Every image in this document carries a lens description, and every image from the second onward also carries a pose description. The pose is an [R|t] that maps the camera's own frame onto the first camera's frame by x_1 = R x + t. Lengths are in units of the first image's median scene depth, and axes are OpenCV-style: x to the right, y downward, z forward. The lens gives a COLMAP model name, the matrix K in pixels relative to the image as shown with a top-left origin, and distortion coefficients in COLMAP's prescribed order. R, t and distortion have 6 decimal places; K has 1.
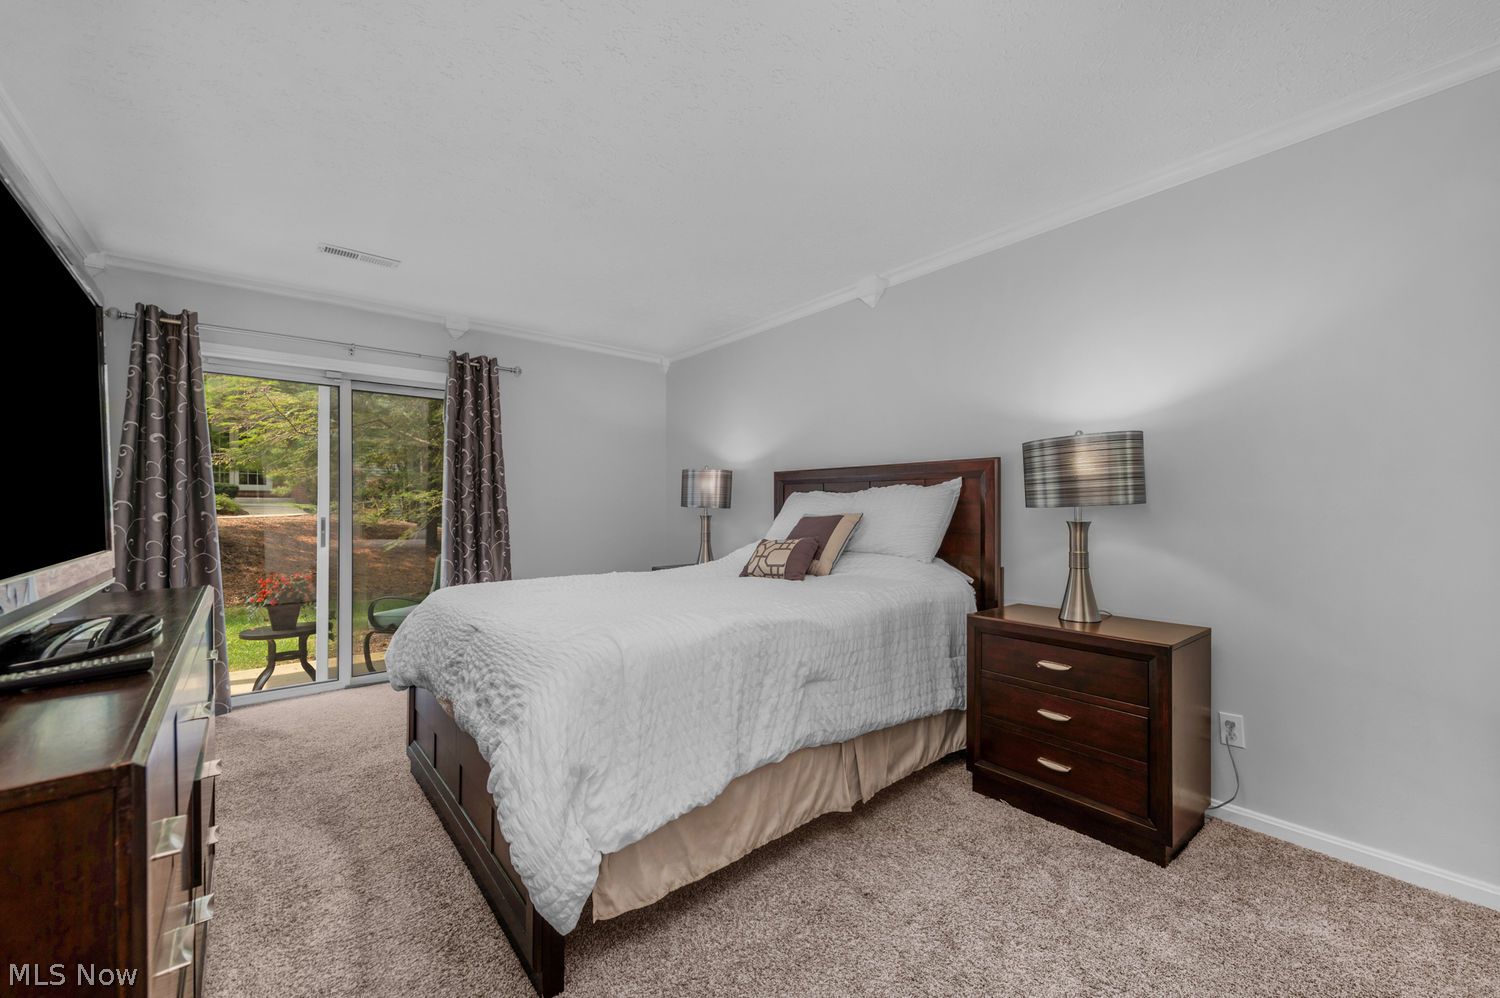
lens RADIAL K [[585.9, 0, 772.7], [0, 585.9, 492.8], [0, 0, 1]] dist [0.012788, -0.000175]
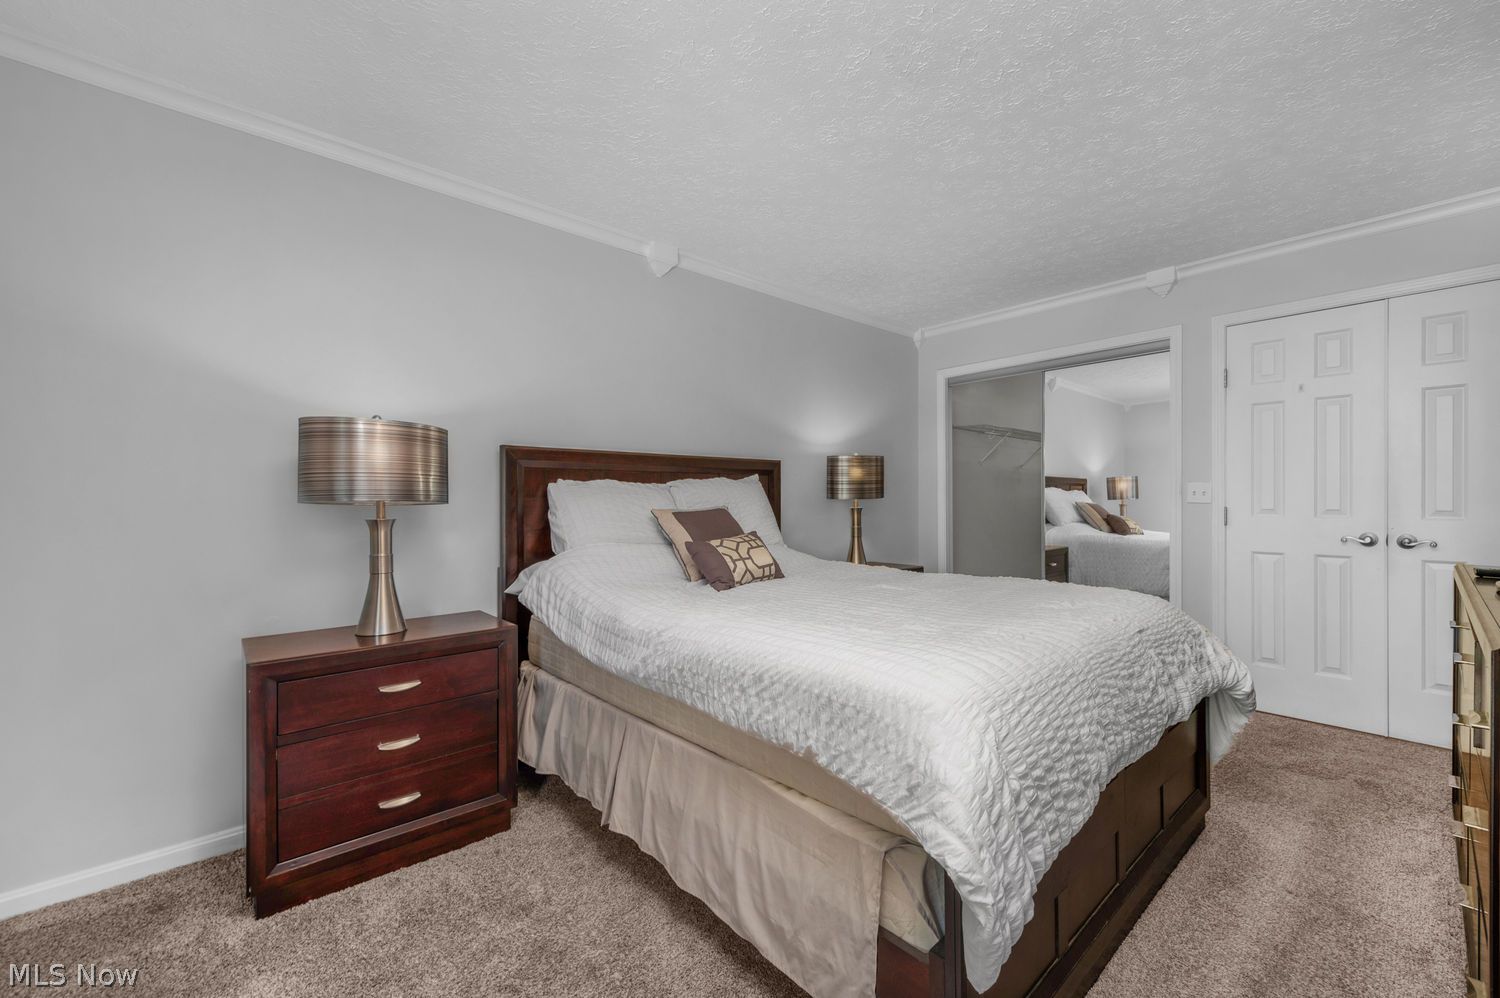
lens RADIAL K [[600.4, 0, 777.1], [0, 600.4, 497.7], [0, 0, 1]] dist [0.001362, -0.000007]
pose [[-0.021889, 0.007610, 0.999731, -0.865105], [-0.017124, 0.999821, -0.007986, 0.027712], [-0.999614, -0.017294, -0.021755, 0.969529]]
